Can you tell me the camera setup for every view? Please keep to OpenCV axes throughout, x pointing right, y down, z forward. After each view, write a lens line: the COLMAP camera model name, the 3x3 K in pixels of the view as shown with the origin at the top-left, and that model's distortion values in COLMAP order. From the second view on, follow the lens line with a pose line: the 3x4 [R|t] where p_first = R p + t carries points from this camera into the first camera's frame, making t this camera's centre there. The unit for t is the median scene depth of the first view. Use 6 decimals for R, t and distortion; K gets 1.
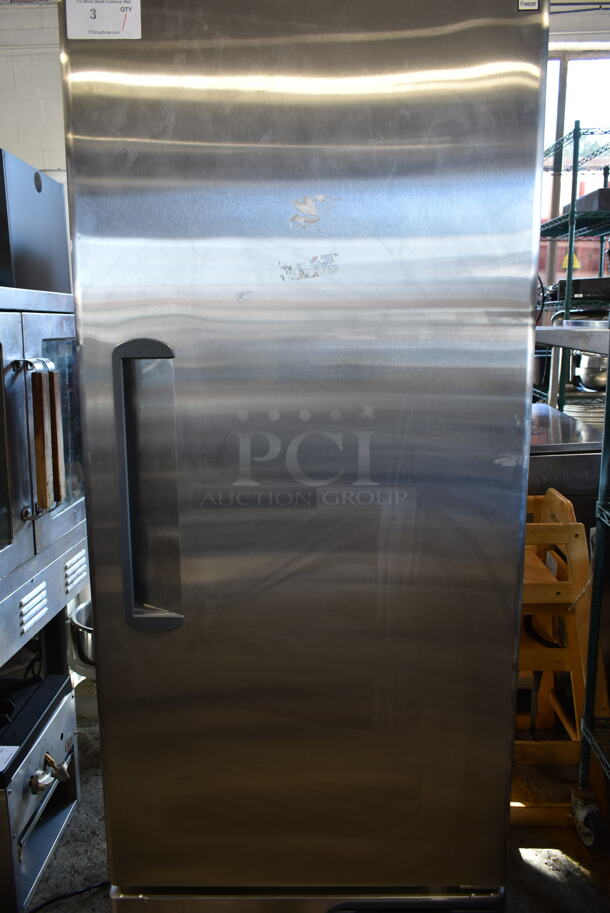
lens RADIAL K [[695.0, 0, 301.8], [0, 695.0, 456.4], [0, 0, 1]] dist [-0.011882, -0.000997]
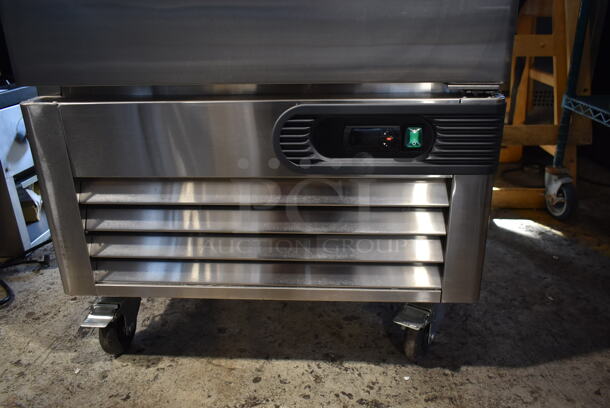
lens RADIAL K [[467.8, 0, 305.0], [0, 467.8, 204.0], [0, 0, 1]] dist [-0.010443, 0.000039]
pose [[0.999204, 0.000506, -0.039886, 0.048048], [0.007386, 0.980278, 0.197484, 0.391351], [0.039199, -0.197621, 0.979494, 0.272363]]
